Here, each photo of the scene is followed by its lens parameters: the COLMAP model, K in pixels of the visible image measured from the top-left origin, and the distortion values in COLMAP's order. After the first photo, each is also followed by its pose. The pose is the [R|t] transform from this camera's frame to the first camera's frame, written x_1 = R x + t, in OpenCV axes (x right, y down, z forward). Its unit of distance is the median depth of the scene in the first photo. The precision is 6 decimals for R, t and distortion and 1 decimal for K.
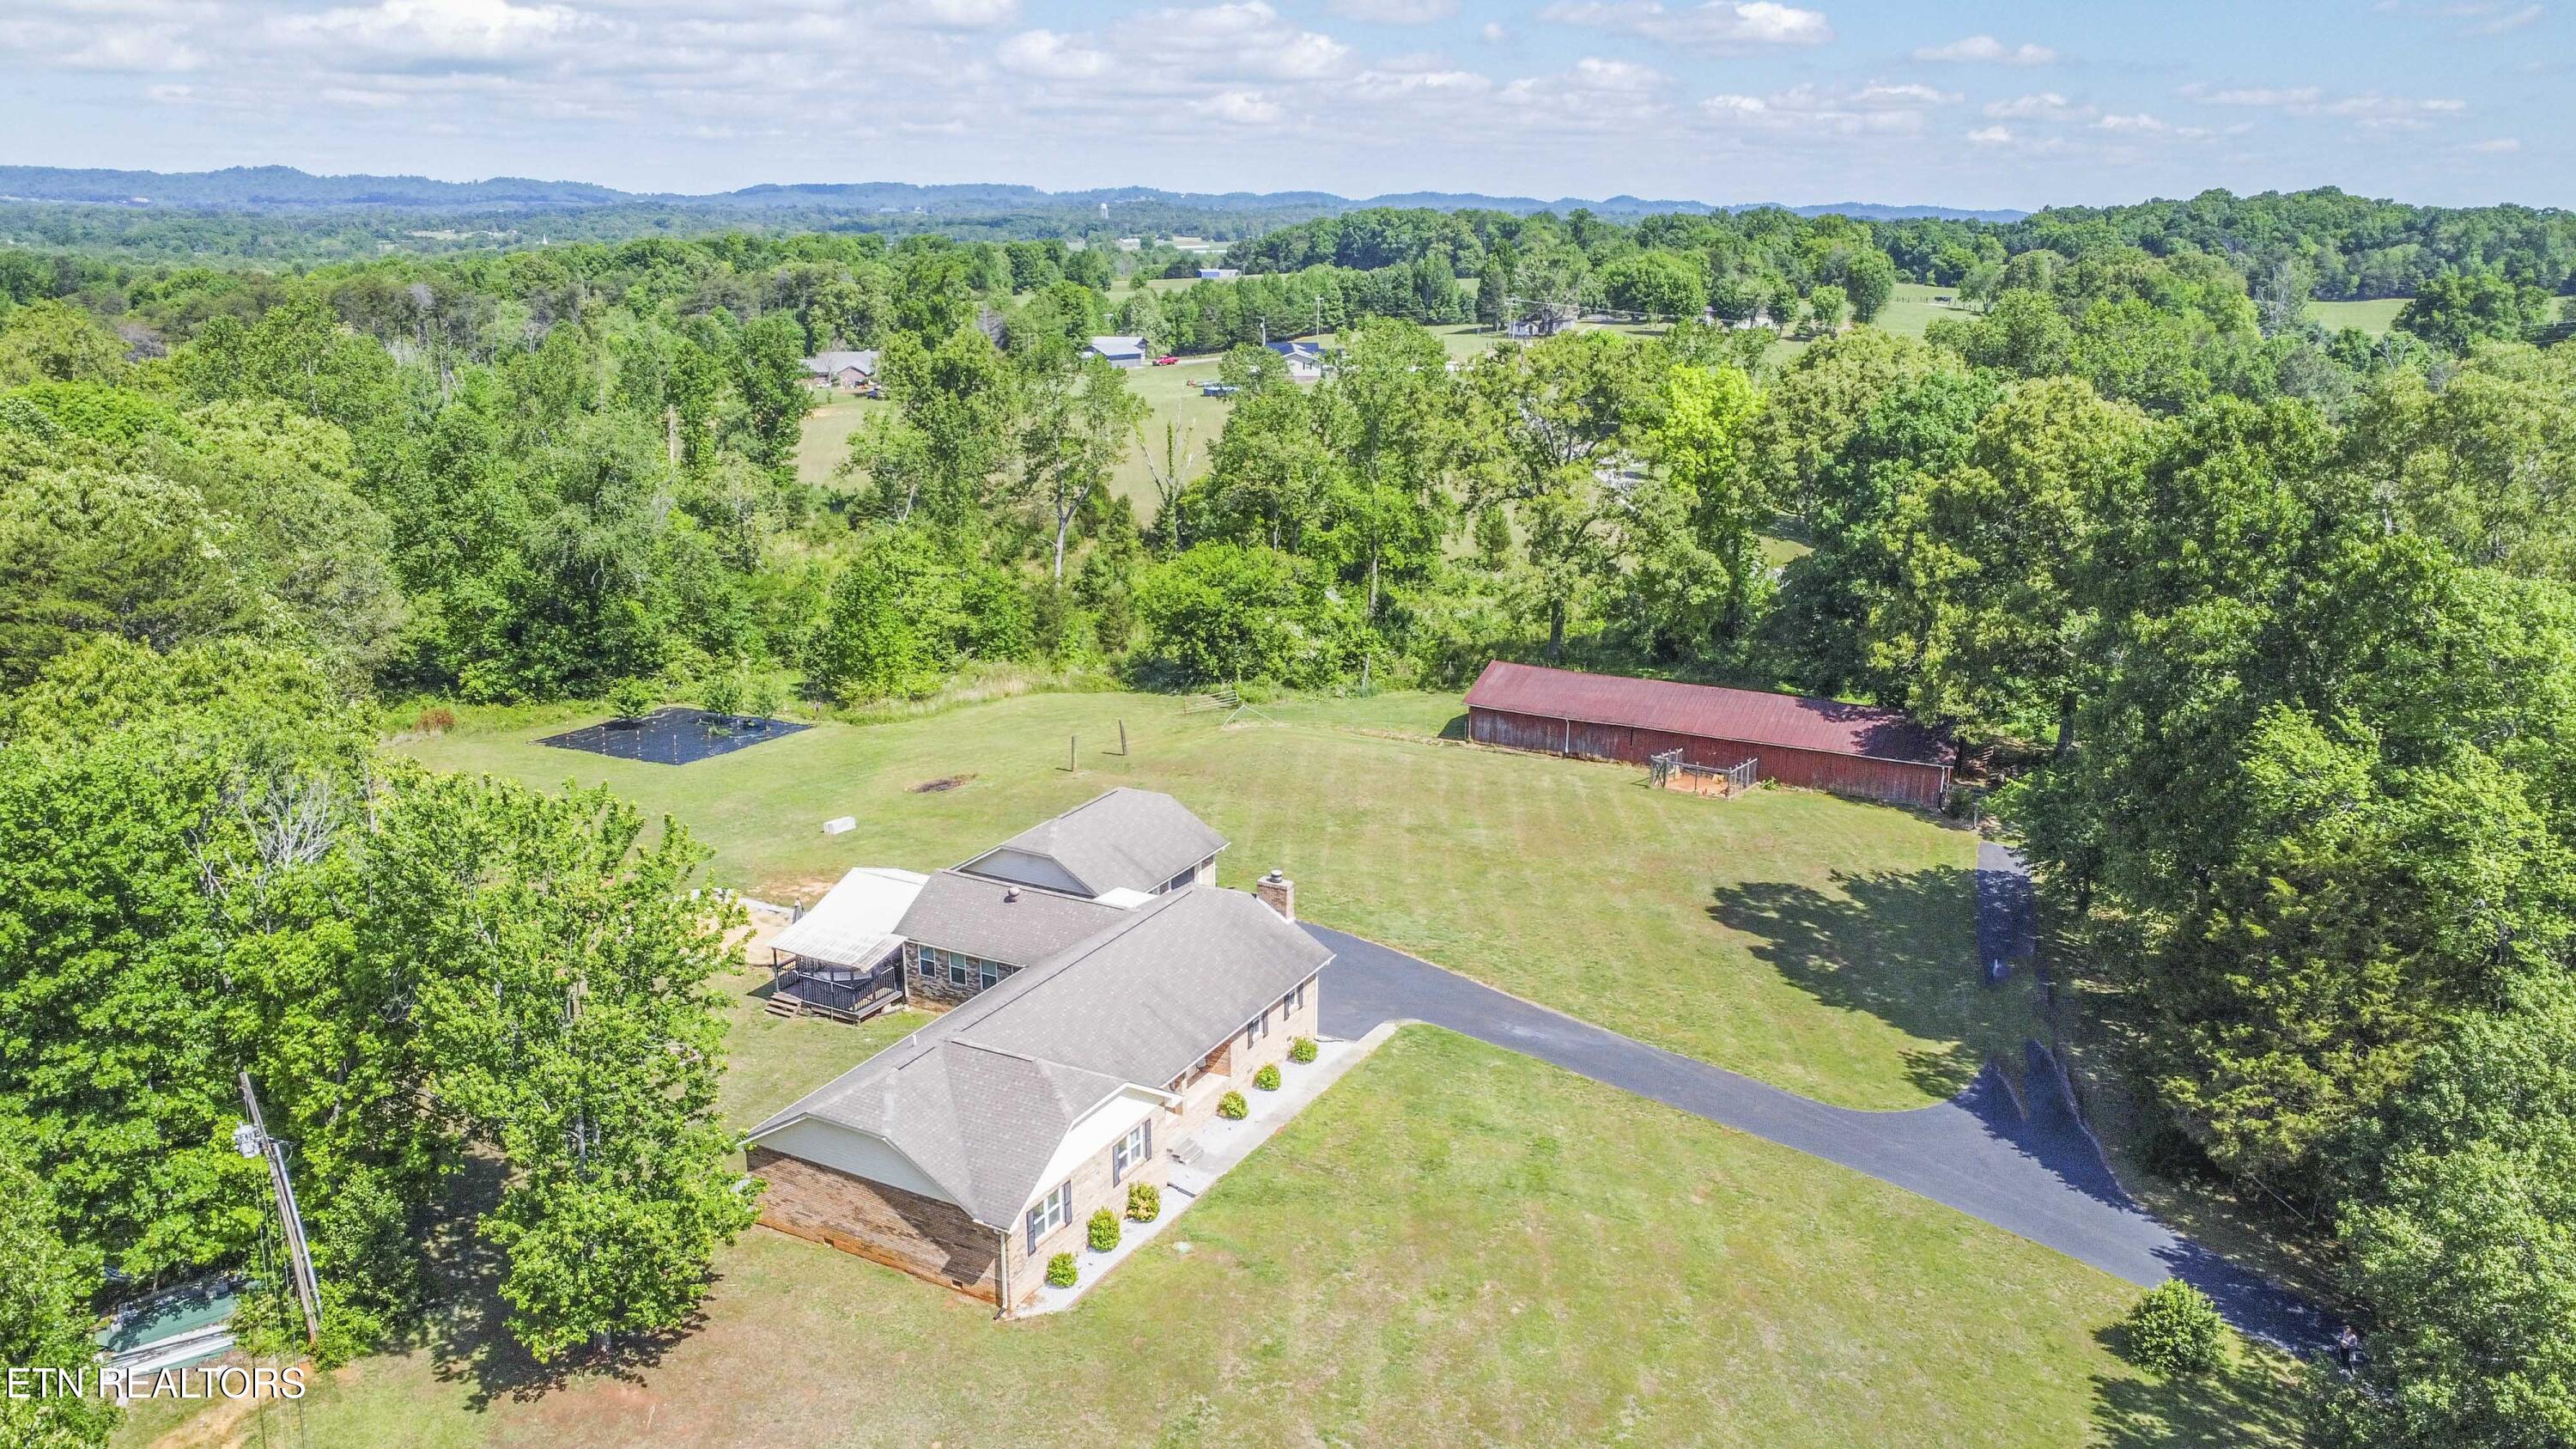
lens RADIAL K [[1943.3, 0, 1204.7], [0, 1943.3, 724.0], [0, 0, 1]] dist [-0.243264, 0.456132]
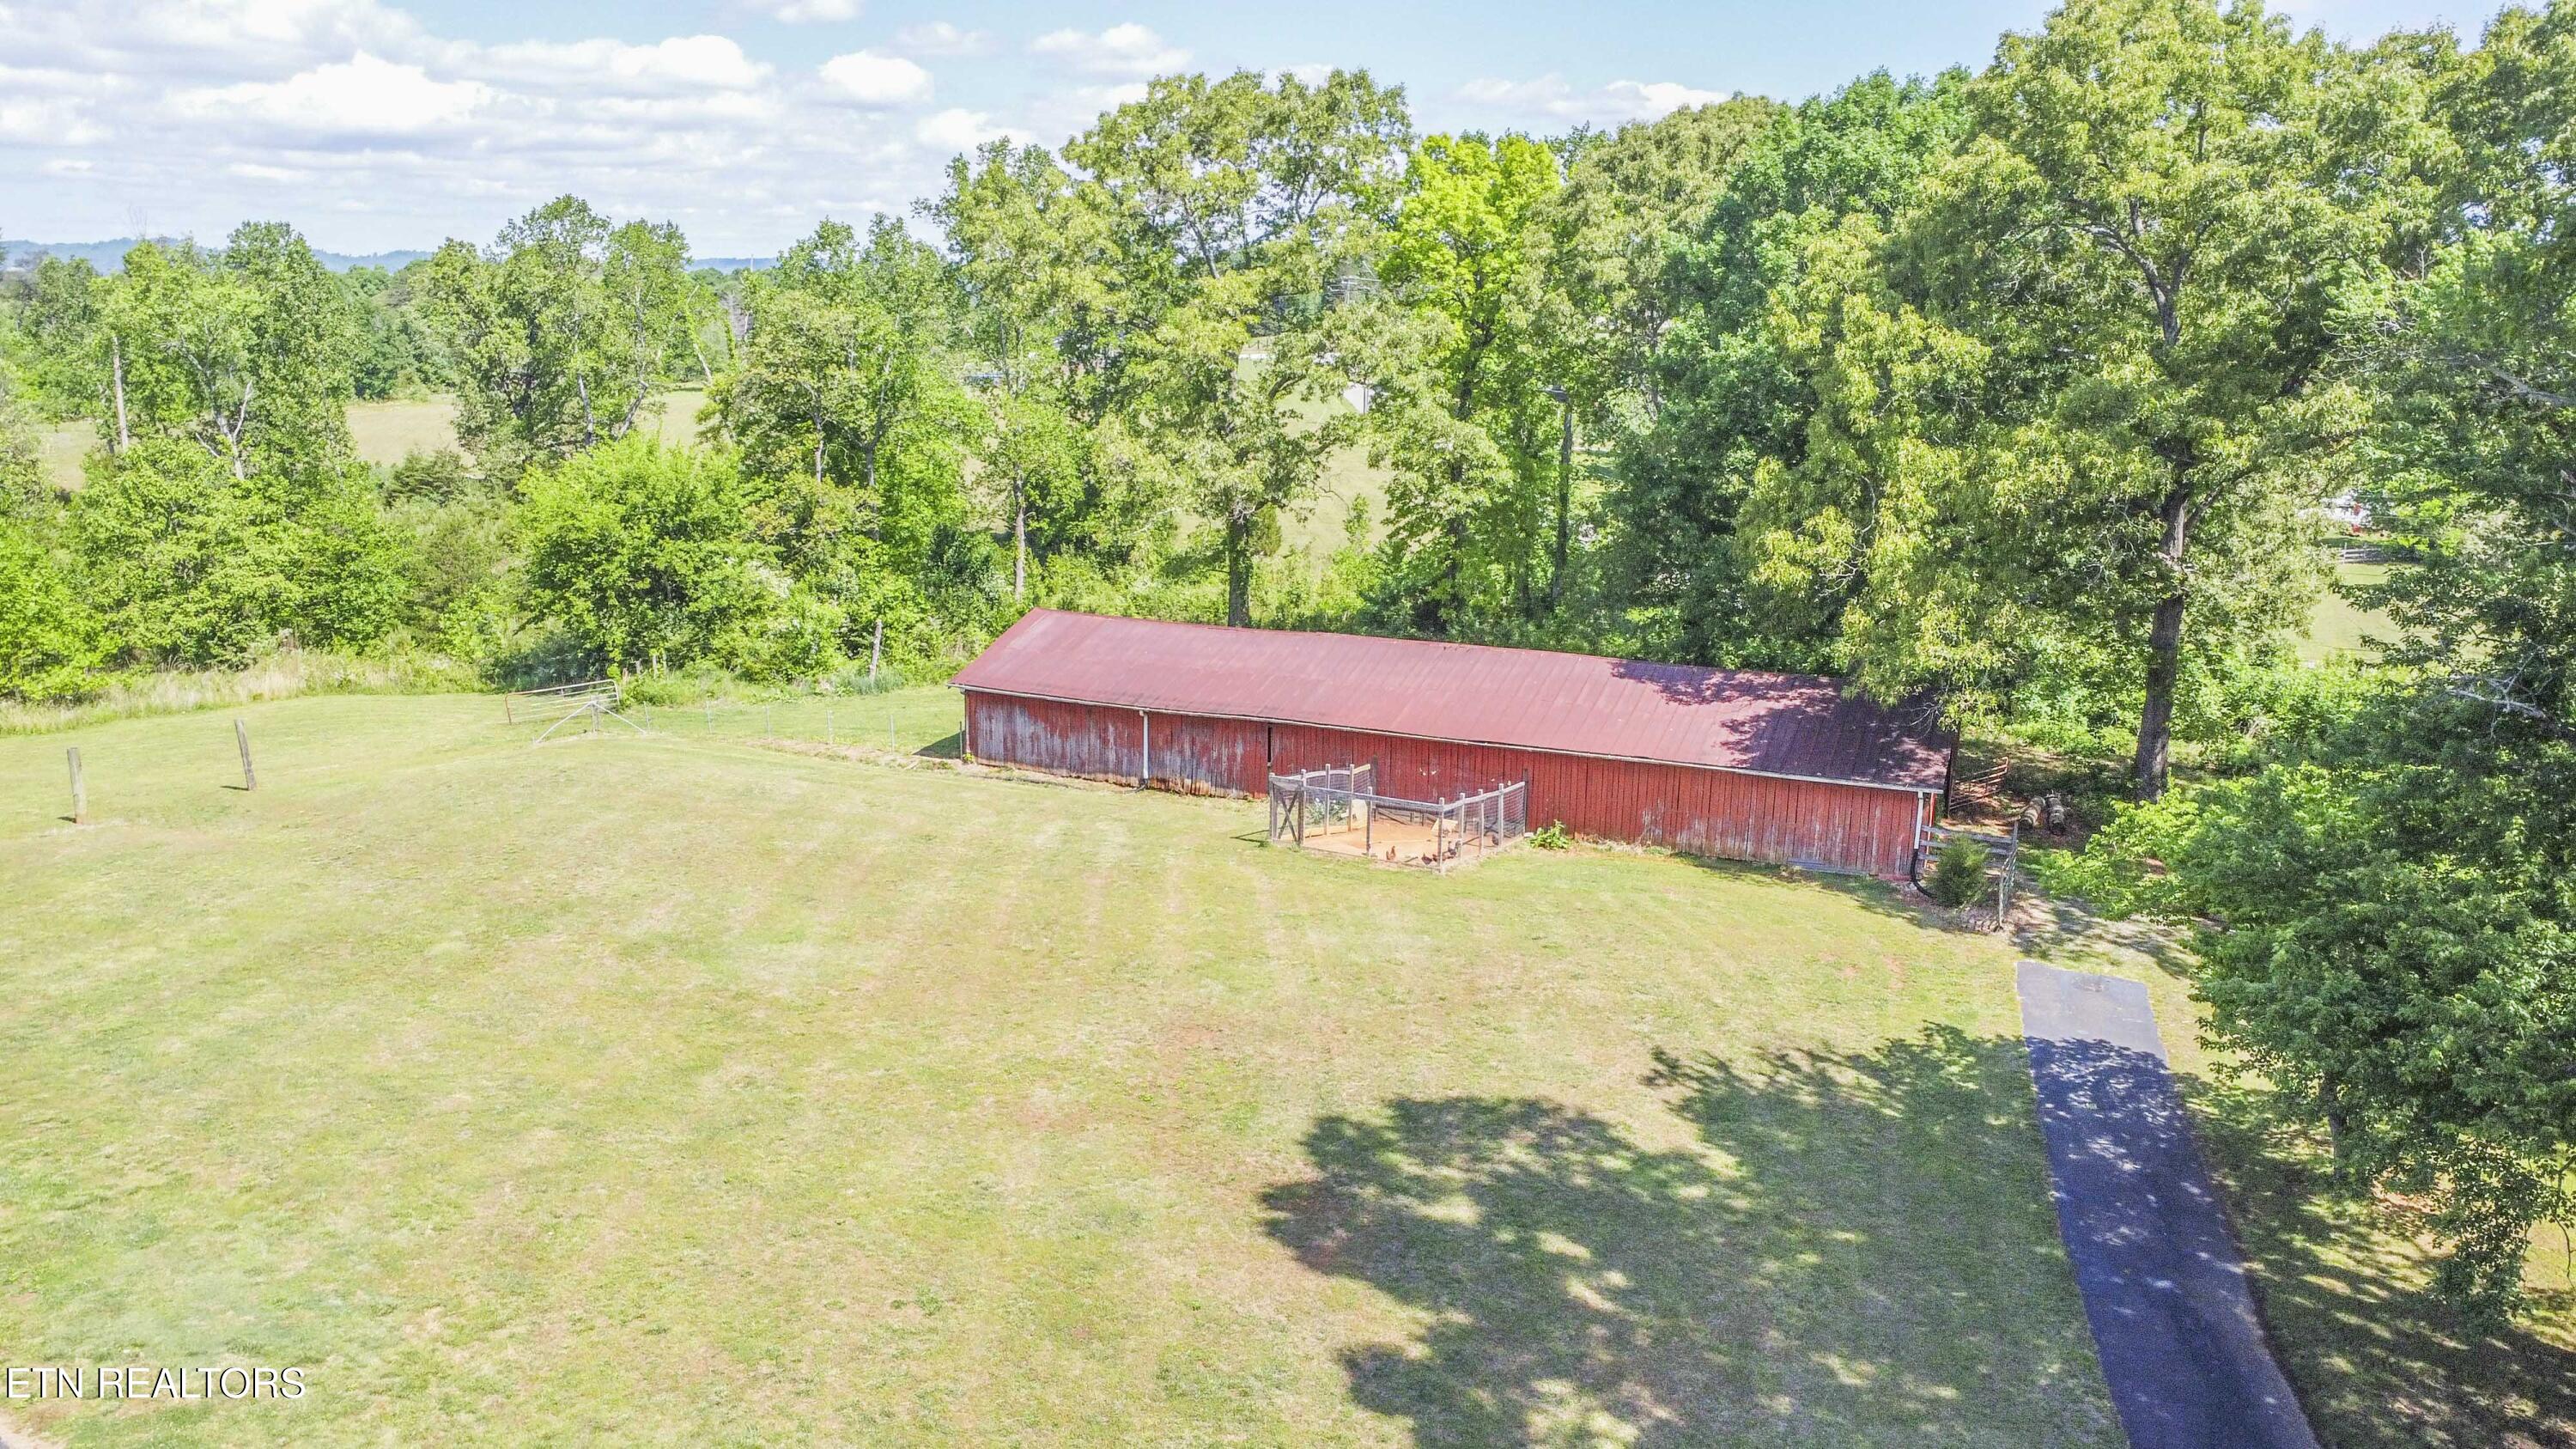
lens RADIAL K [[1943.3, 0, 1204.7], [0, 1943.3, 724.0], [0, 0, 1]] dist [-0.243264, 0.456132]
pose [[0.999186, -0.008149, 0.039498, 0.196010], [0.009717, 0.999166, -0.039665, 0.022203], [-0.039142, 0.040016, 0.998432, 0.539023]]
